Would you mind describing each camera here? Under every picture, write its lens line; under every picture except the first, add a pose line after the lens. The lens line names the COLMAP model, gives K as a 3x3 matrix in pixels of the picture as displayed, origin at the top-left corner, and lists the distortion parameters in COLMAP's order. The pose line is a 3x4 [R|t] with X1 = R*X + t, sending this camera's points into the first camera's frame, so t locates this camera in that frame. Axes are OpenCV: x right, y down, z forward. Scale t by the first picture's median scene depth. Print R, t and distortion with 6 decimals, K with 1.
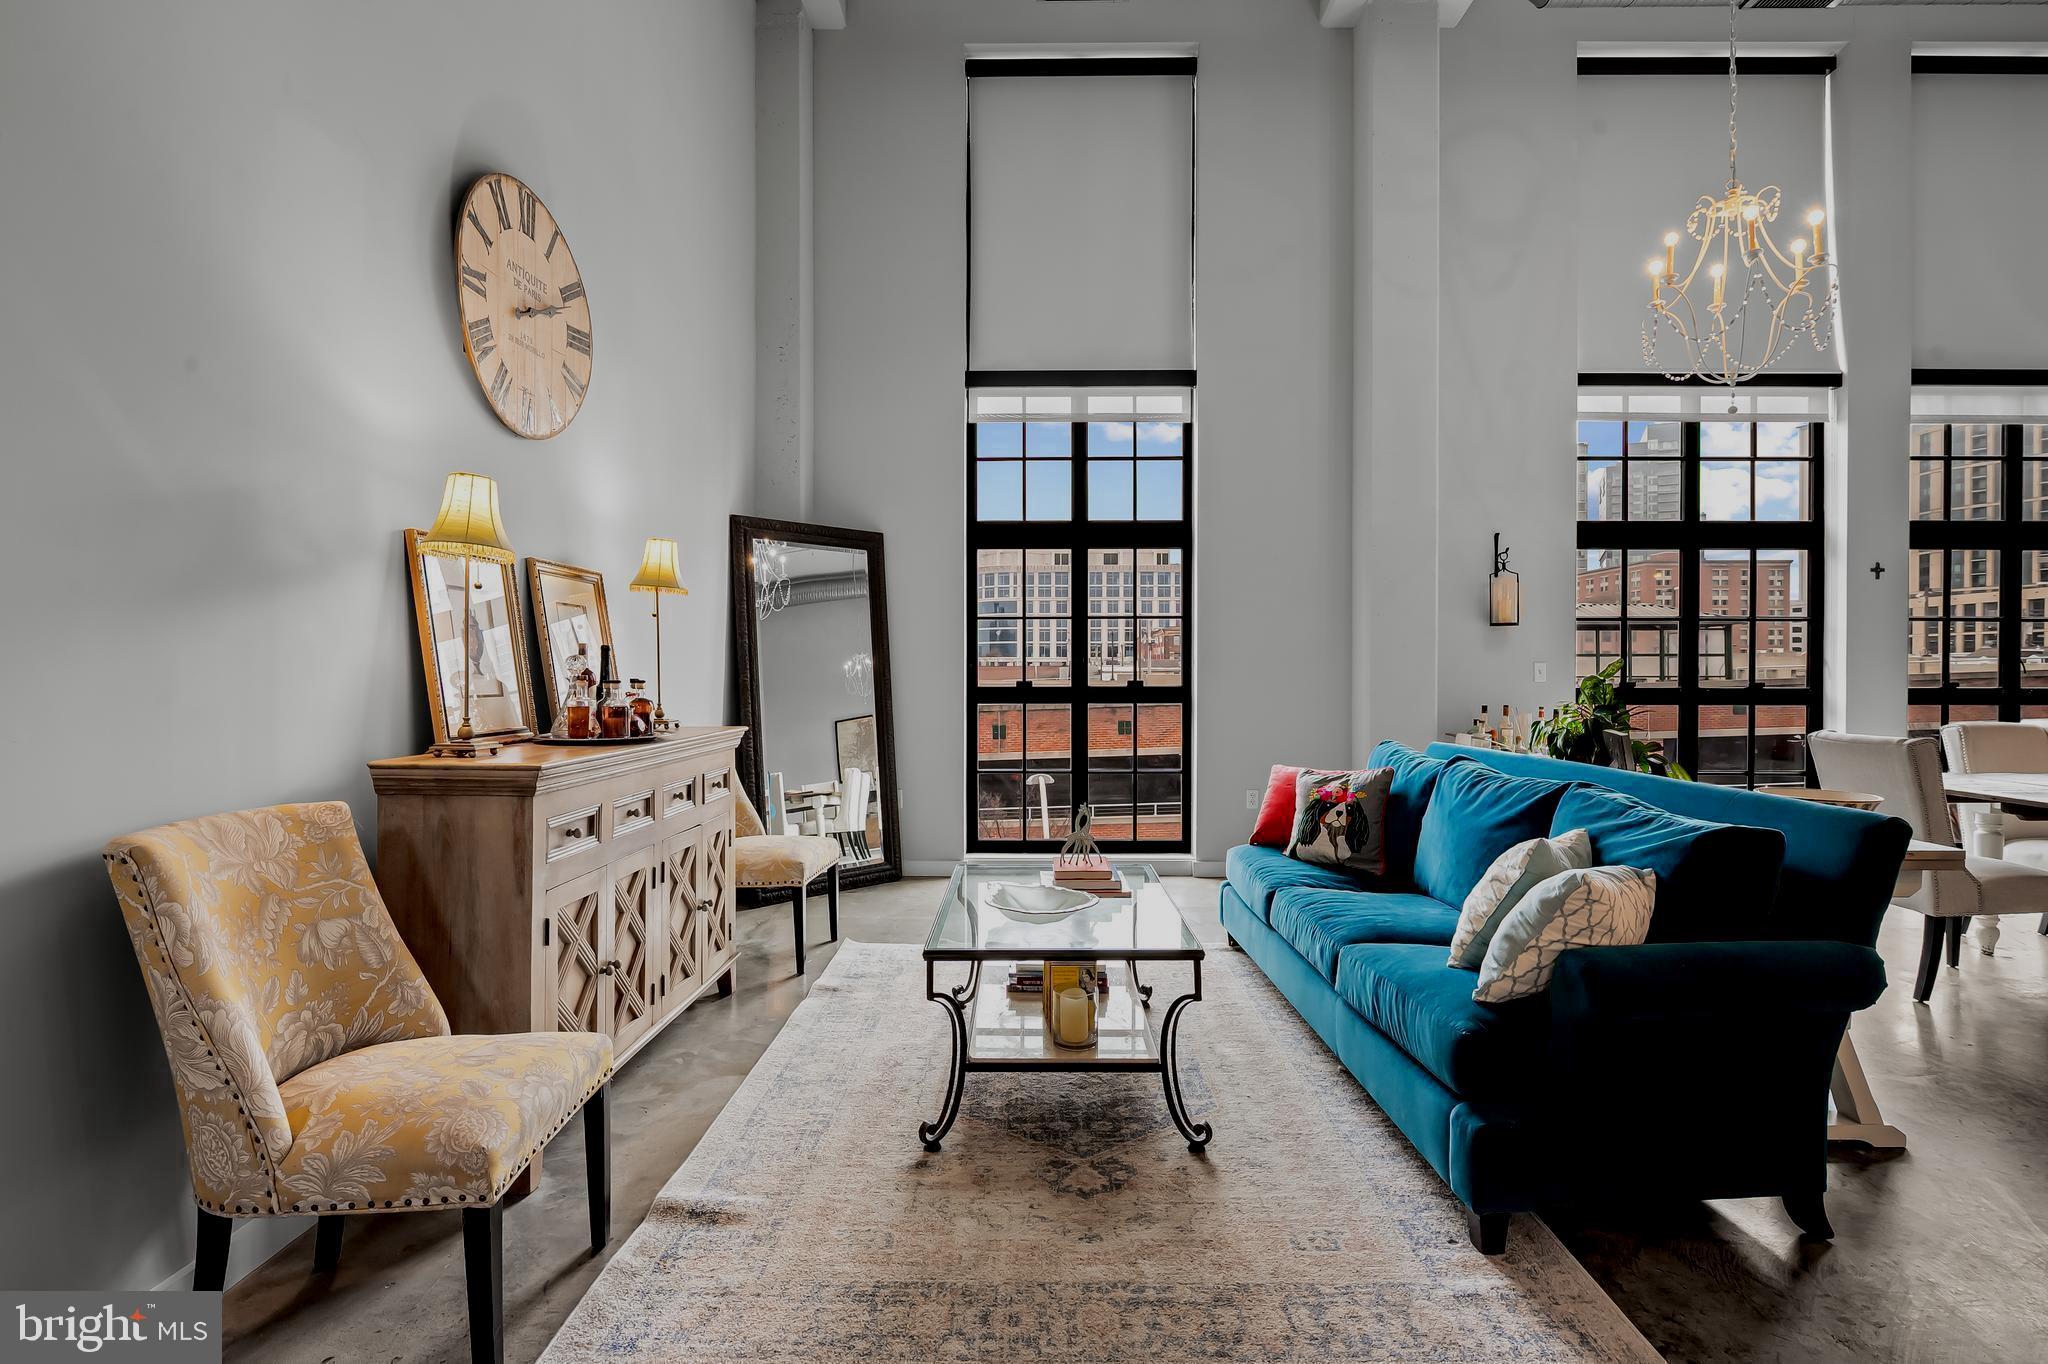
lens RADIAL K [[978.8, 0, 1024.0], [0, 978.8, 682.0], [0, 0, 1]] dist [-0.028474, -0.000033]
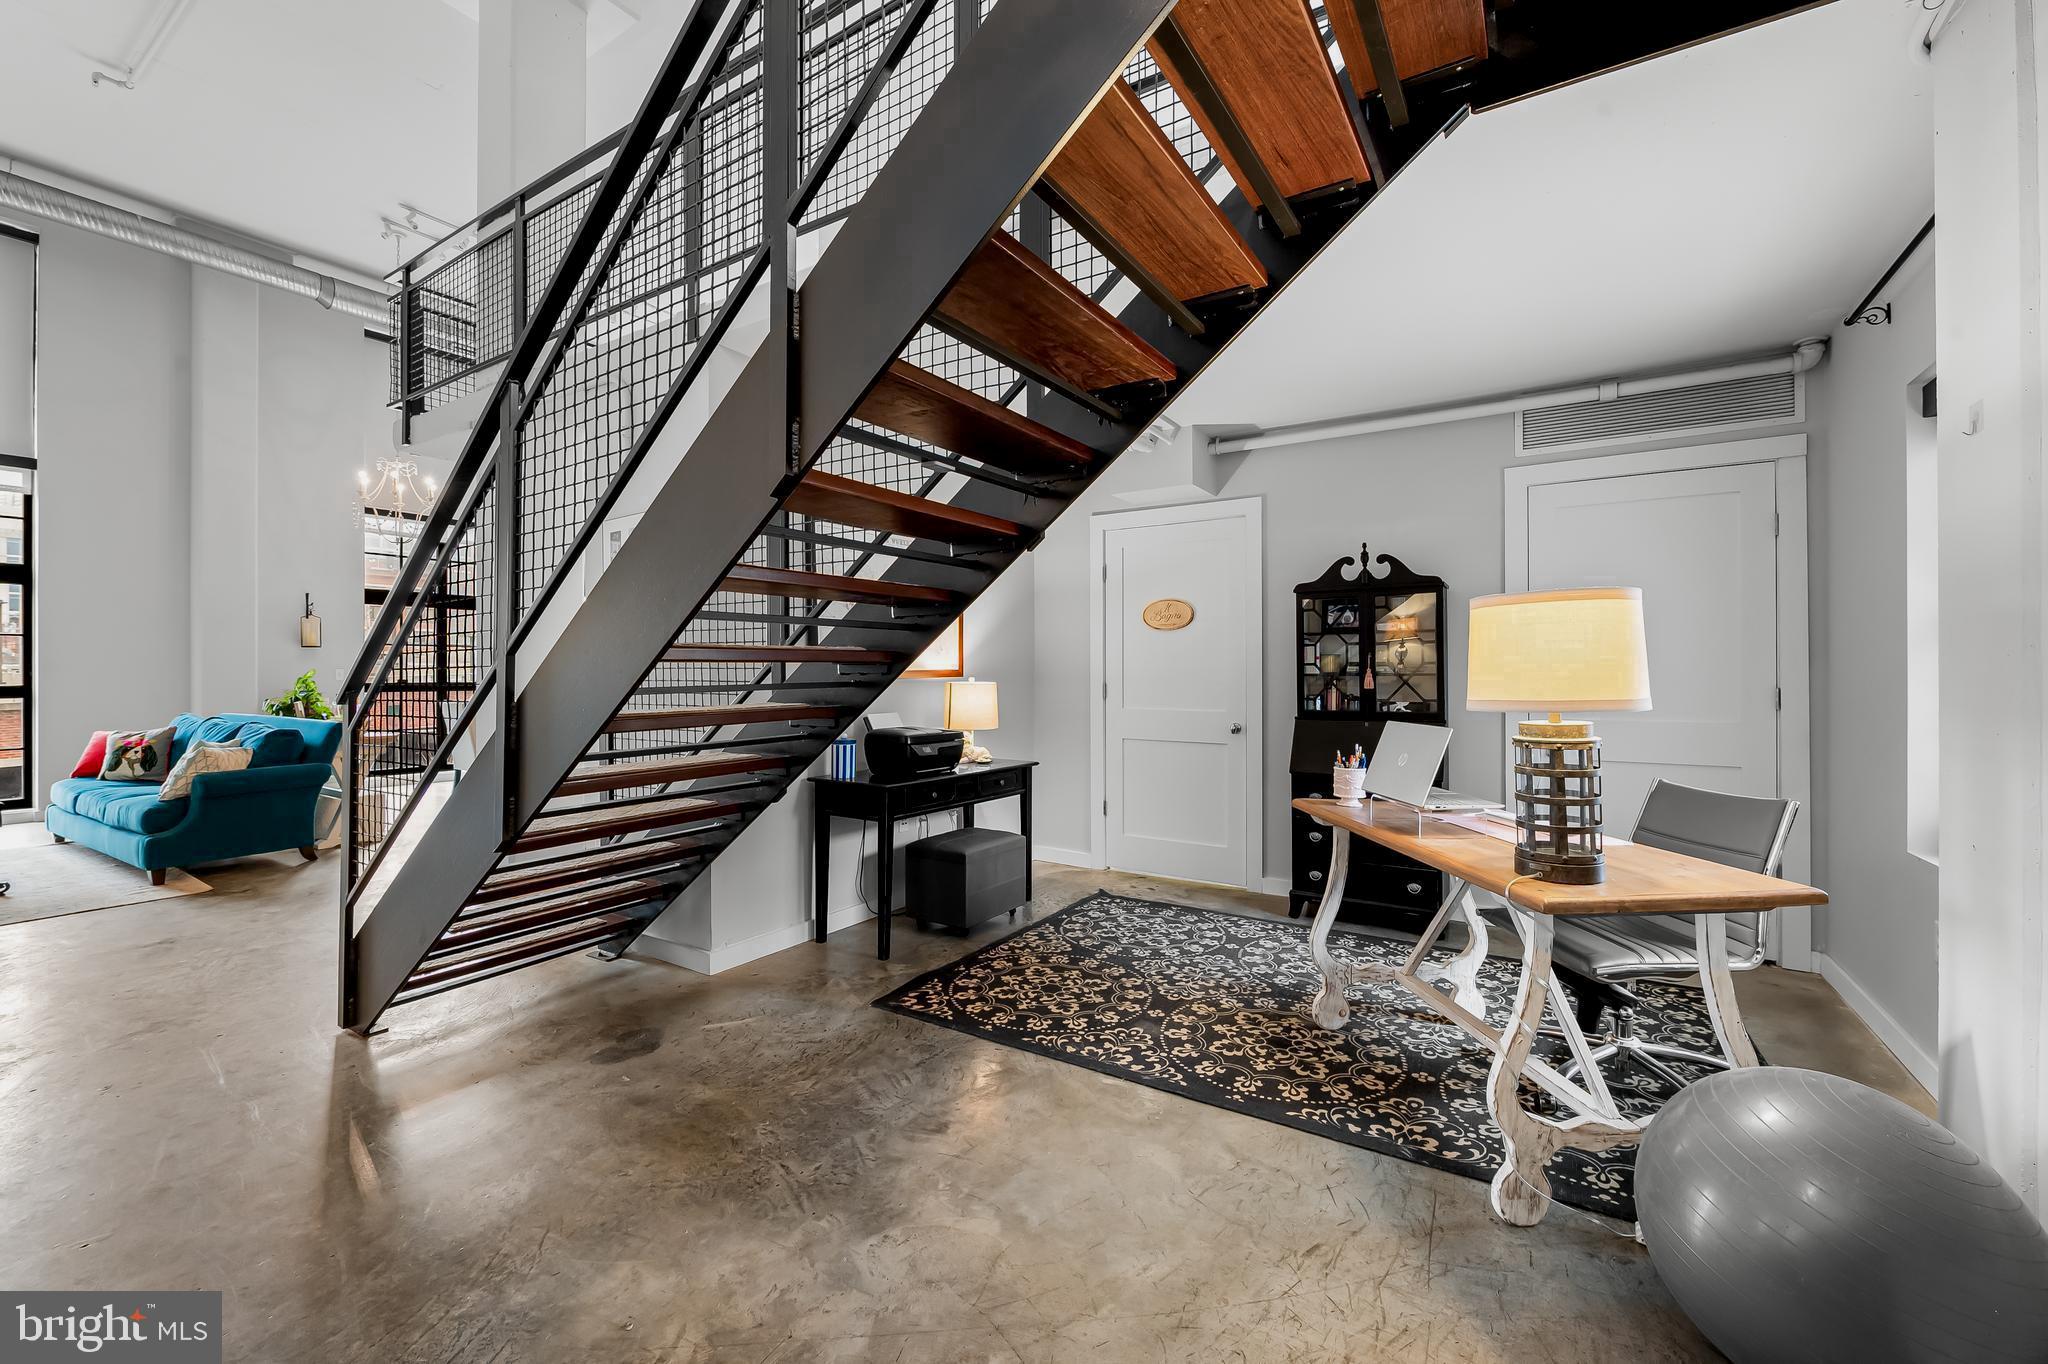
lens RADIAL K [[823.6, 0, 1030.9], [0, 823.6, 673.4], [0, 0, 1]] dist [-0.006012, -0.000824]
pose [[0.526550, -0.001331, 0.850143, -0.065520], [0.006758, 0.999974, -0.002621, 0.000137], [-0.850117, 0.007125, 0.526545, -0.810621]]
